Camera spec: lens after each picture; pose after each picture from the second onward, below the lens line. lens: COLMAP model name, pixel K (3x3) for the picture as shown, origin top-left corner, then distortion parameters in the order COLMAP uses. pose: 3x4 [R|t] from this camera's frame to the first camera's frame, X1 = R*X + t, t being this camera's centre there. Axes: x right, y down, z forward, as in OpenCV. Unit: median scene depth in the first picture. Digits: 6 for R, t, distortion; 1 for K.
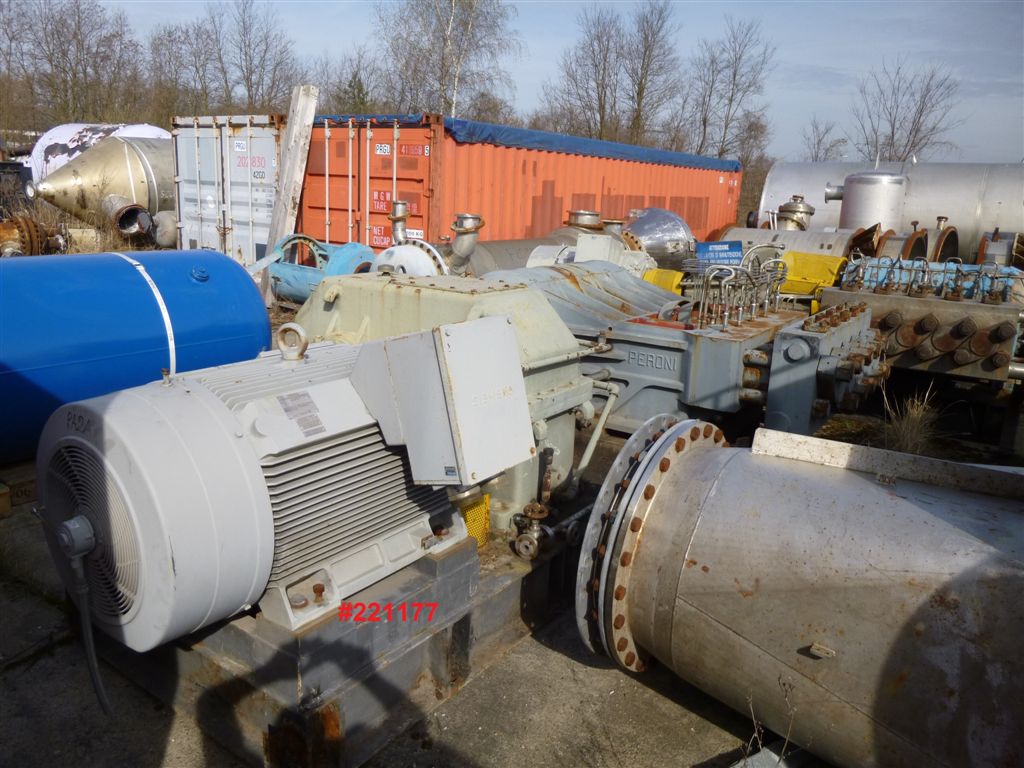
lens RADIAL K [[764.2, 0, 512.0], [0, 764.2, 384.0], [0, 0, 1]] dist [-0.053776, 0.017234]
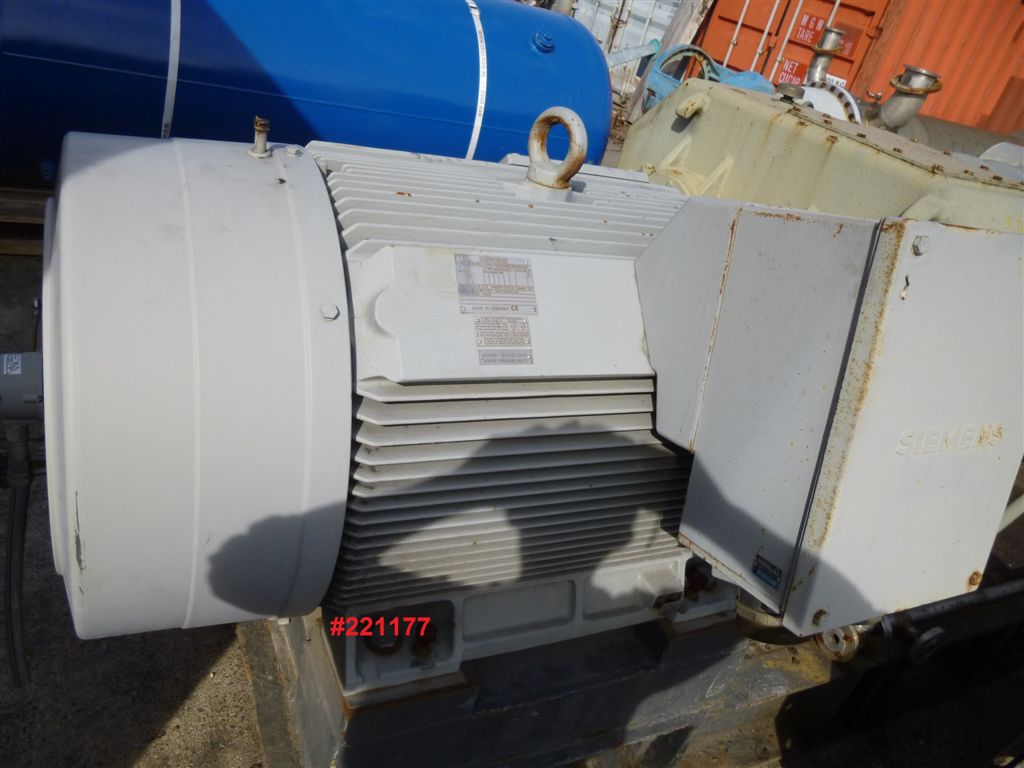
lens RADIAL K [[764.2, 0, 512.0], [0, 764.2, 384.0], [0, 0, 1]] dist [-0.053776, 0.017234]
pose [[0.852198, 0.393529, -0.344810, -0.026913], [-0.317276, 0.912701, 0.257511, -0.010539], [0.416047, -0.110051, 0.902659, 0.164883]]
